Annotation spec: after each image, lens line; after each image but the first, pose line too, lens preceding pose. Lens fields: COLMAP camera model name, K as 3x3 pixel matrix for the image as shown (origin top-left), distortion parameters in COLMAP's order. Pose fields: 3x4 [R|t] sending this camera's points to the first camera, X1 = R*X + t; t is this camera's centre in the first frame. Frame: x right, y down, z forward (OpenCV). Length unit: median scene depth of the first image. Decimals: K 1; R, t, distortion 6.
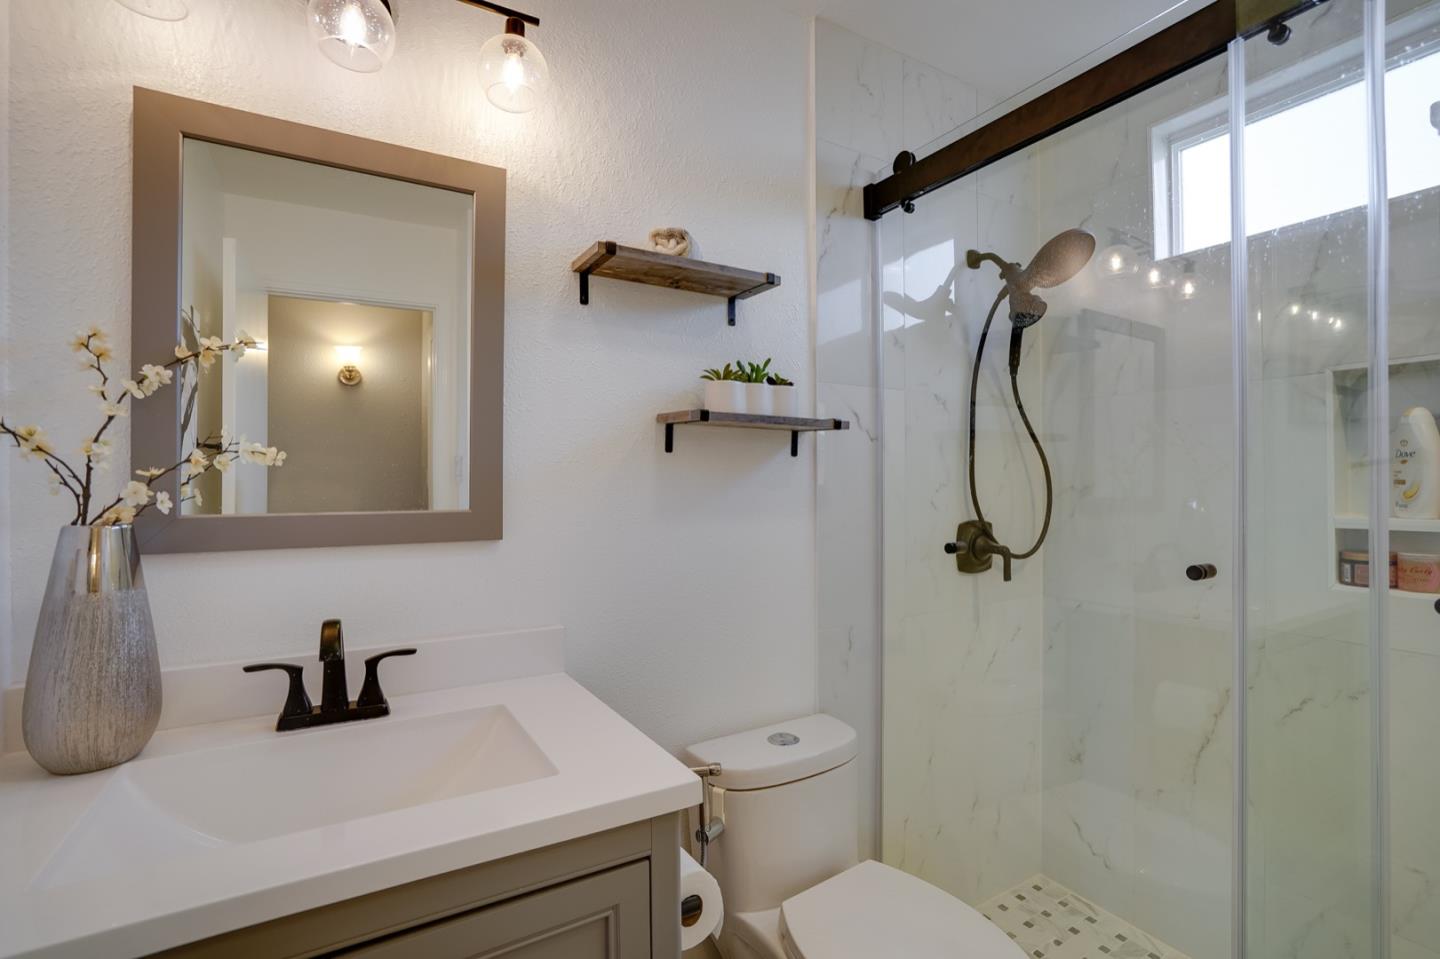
lens RADIAL K [[672.7, 0, 711.7], [0, 672.7, 476.7], [0, 0, 1]] dist [-0.048097, 0.022771]
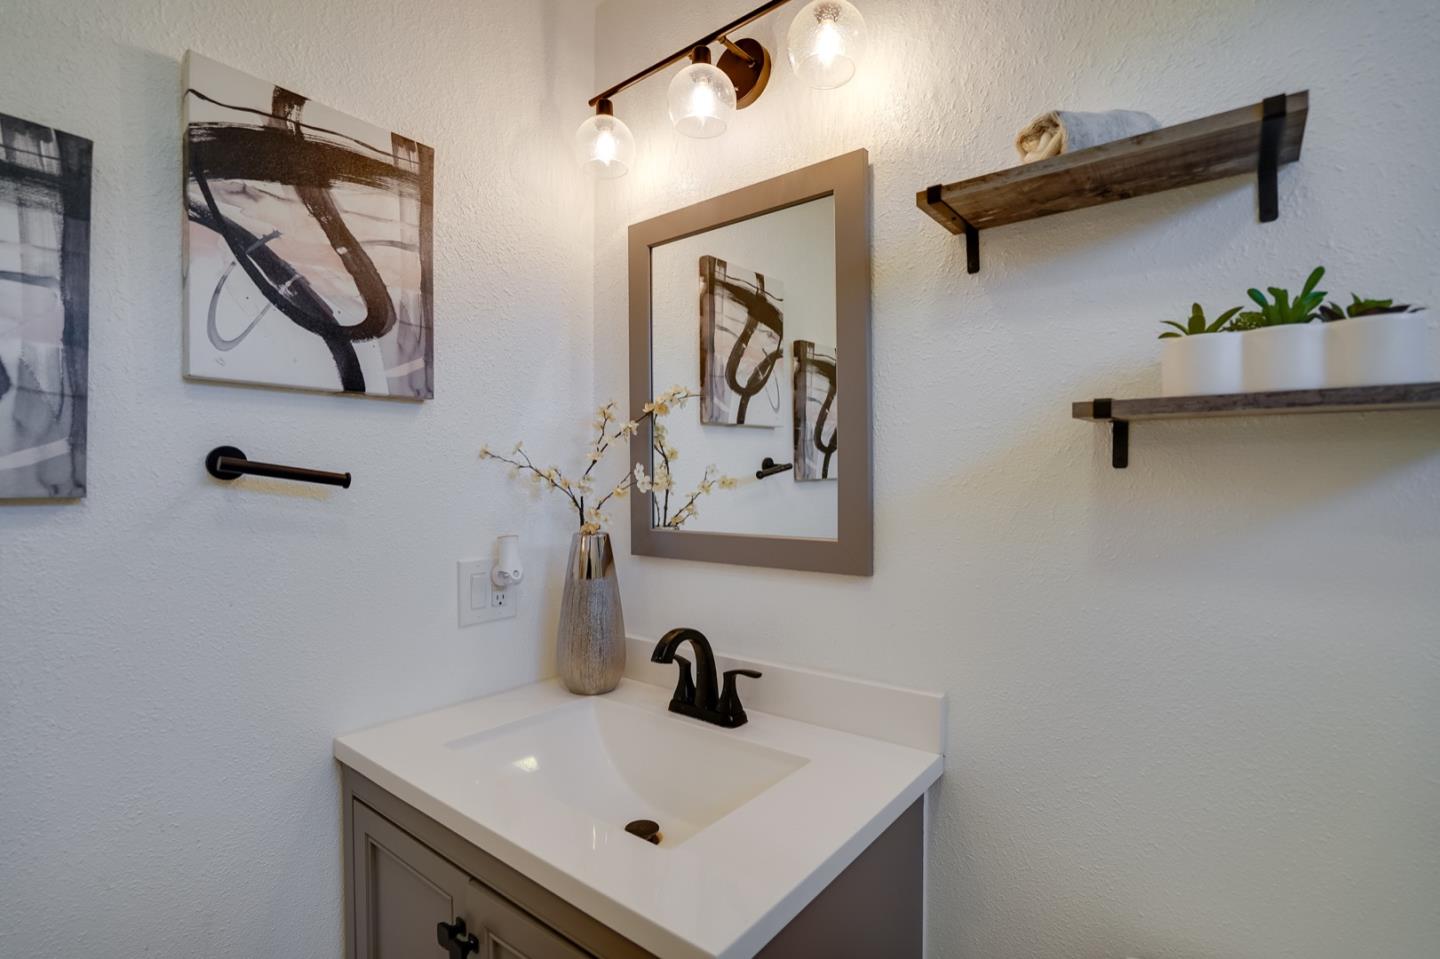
lens RADIAL K [[672.7, 0, 711.7], [0, 672.7, 476.7], [0, 0, 1]] dist [-0.048097, 0.022771]
pose [[0.359358, -0.003097, -0.933195, 0.400749], [0.011969, 0.999928, 0.001291, -0.036299], [0.933123, -0.011634, 0.359369, 0.471360]]
